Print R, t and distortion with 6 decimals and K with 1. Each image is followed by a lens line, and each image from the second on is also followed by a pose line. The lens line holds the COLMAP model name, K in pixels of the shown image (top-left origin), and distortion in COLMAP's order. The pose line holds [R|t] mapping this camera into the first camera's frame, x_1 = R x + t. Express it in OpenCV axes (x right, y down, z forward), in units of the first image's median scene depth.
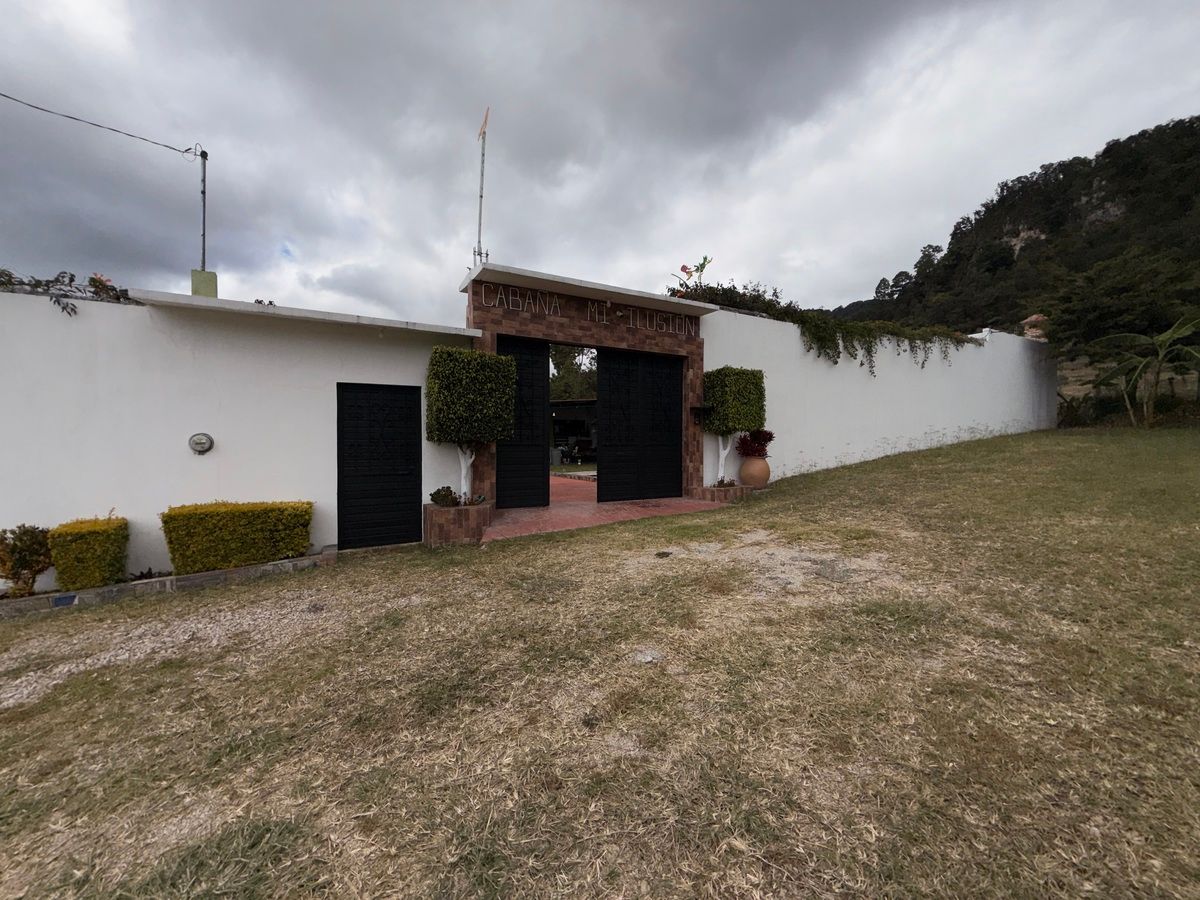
lens RADIAL K [[475.5, 0, 596.3], [0, 475.5, 448.9], [0, 0, 1]] dist [-0.000256, -0.000072]
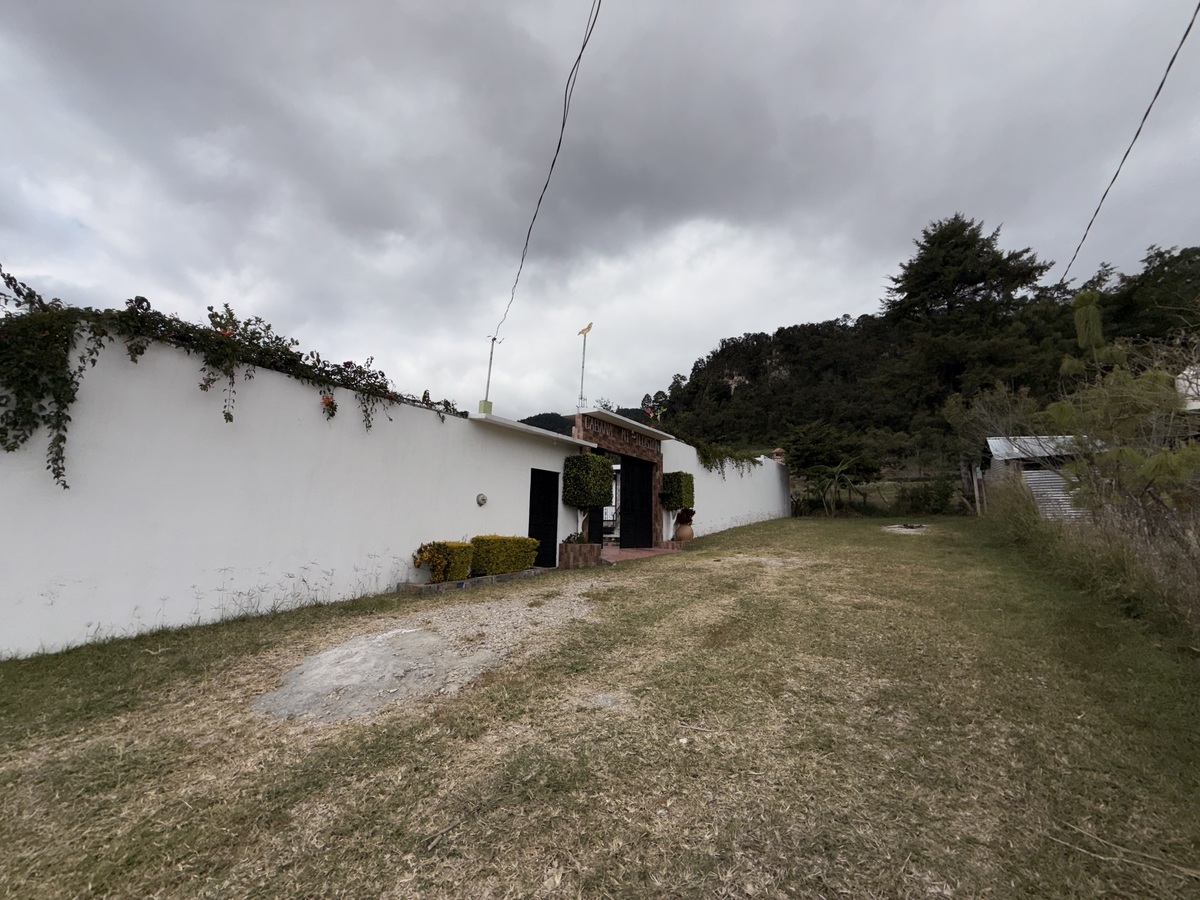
lens RADIAL K [[475.5, 0, 596.5], [0, 475.5, 453.3], [0, 0, 1]] dist [-0.000256, -0.000072]
pose [[0.901351, 0.089438, 0.423753, -0.390340], [-0.018157, 0.985388, -0.169356, 0.033776], [-0.432708, 0.144955, 0.889804, -0.229749]]
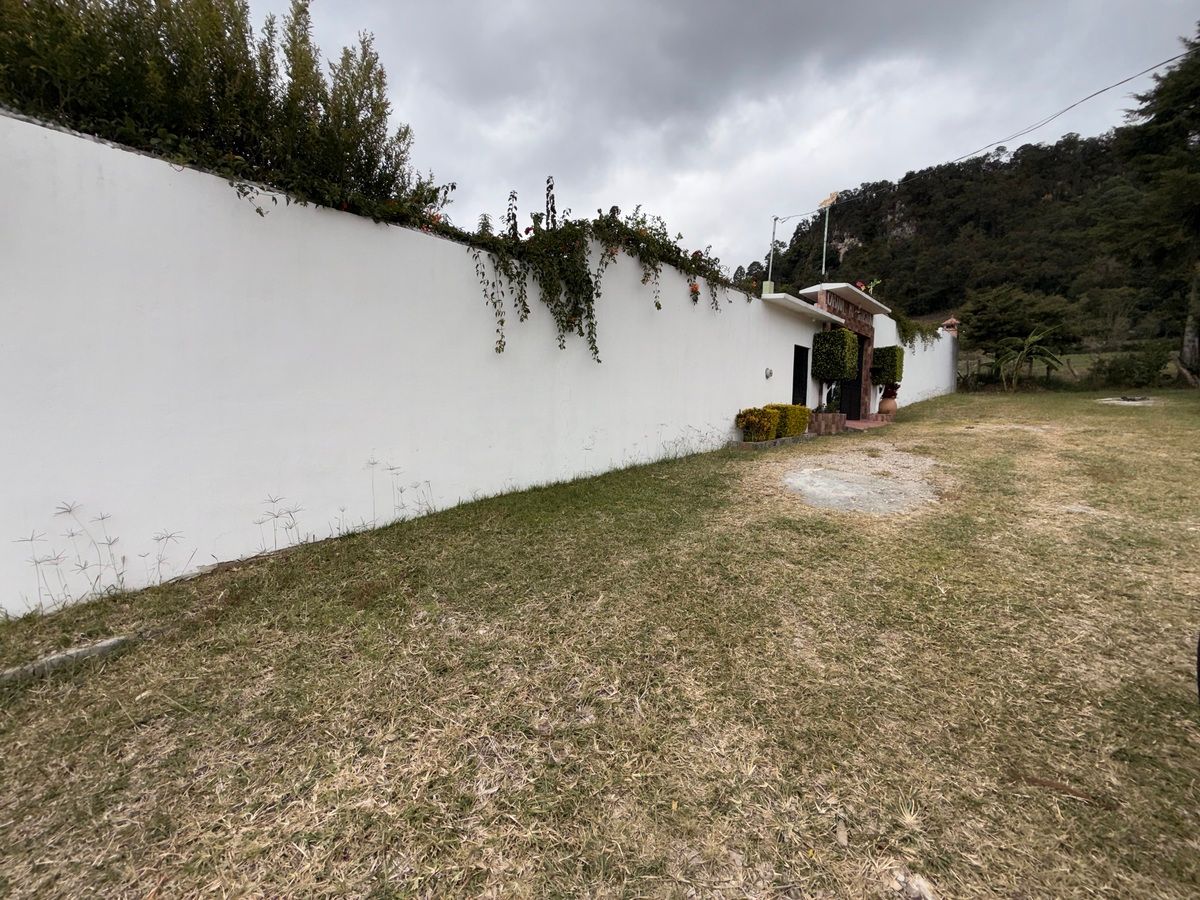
lens RADIAL K [[475.5, 0, 595.9], [0, 475.5, 448.8], [0, 0, 1]] dist [-0.000256, -0.000072]
pose [[0.961648, -0.005083, 0.274241, -0.664530], [-0.013349, 0.997776, 0.065303, 0.057704], [-0.273963, -0.066460, 0.959441, -0.219766]]
